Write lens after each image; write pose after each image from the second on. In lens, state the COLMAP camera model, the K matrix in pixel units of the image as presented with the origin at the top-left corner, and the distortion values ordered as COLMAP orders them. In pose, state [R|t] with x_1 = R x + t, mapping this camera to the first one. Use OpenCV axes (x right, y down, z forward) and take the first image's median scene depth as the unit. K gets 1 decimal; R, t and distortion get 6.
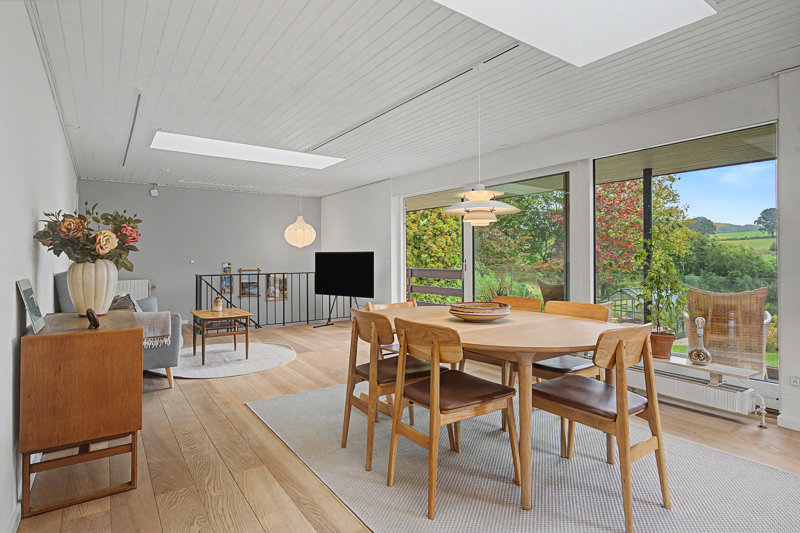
lens RADIAL K [[428.4, 0, 398.7], [0, 428.4, 260.6], [0, 0, 1]] dist [0.004206, 0.000935]
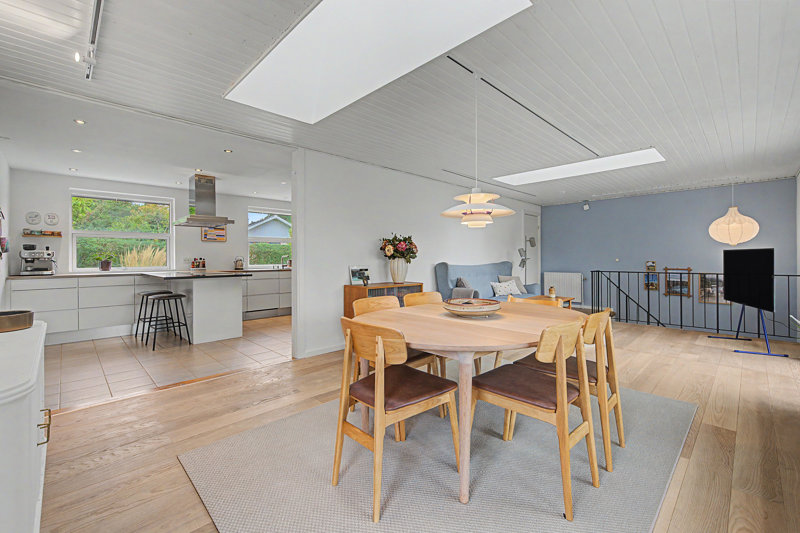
lens RADIAL K [[342.0, 0, 399.3], [0, 342.0, 259.0], [0, 0, 1]] dist [0.001407, -0.000075]
pose [[0.171381, 0.008376, -0.985169, 0.395511], [-0.003018, 0.999964, 0.007976, -0.006648], [0.985200, 0.001606, 0.171400, 0.272985]]
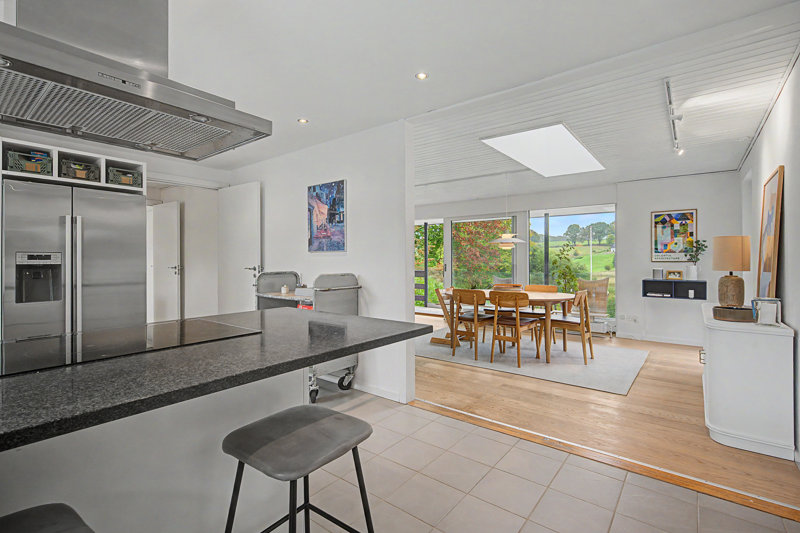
lens RADIAL K [[384.1, 0, 400.0], [0, 384.1, 266.5], [0, 0, 1]] dist [-0.001045, -0.000087]
pose [[0.958641, -0.004442, 0.284583, -0.352965], [0.002272, 0.999966, 0.007956, -0.005757], [-0.284608, -0.006980, 0.958618, -0.277145]]
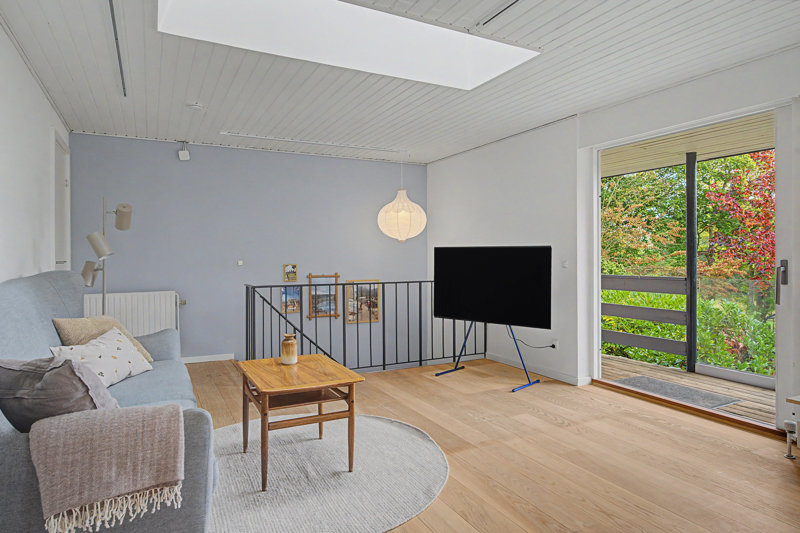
lens RADIAL K [[488.5, 0, 400.0], [0, 488.5, 266.5], [0, 0, 1]] dist [-0.007464, 0.000026]
pose [[0.991351, 0.001950, -0.131219, -0.165784], [-0.000461, 0.999935, 0.011378, -0.000802], [0.131233, -0.011219, 0.991288, 0.343337]]
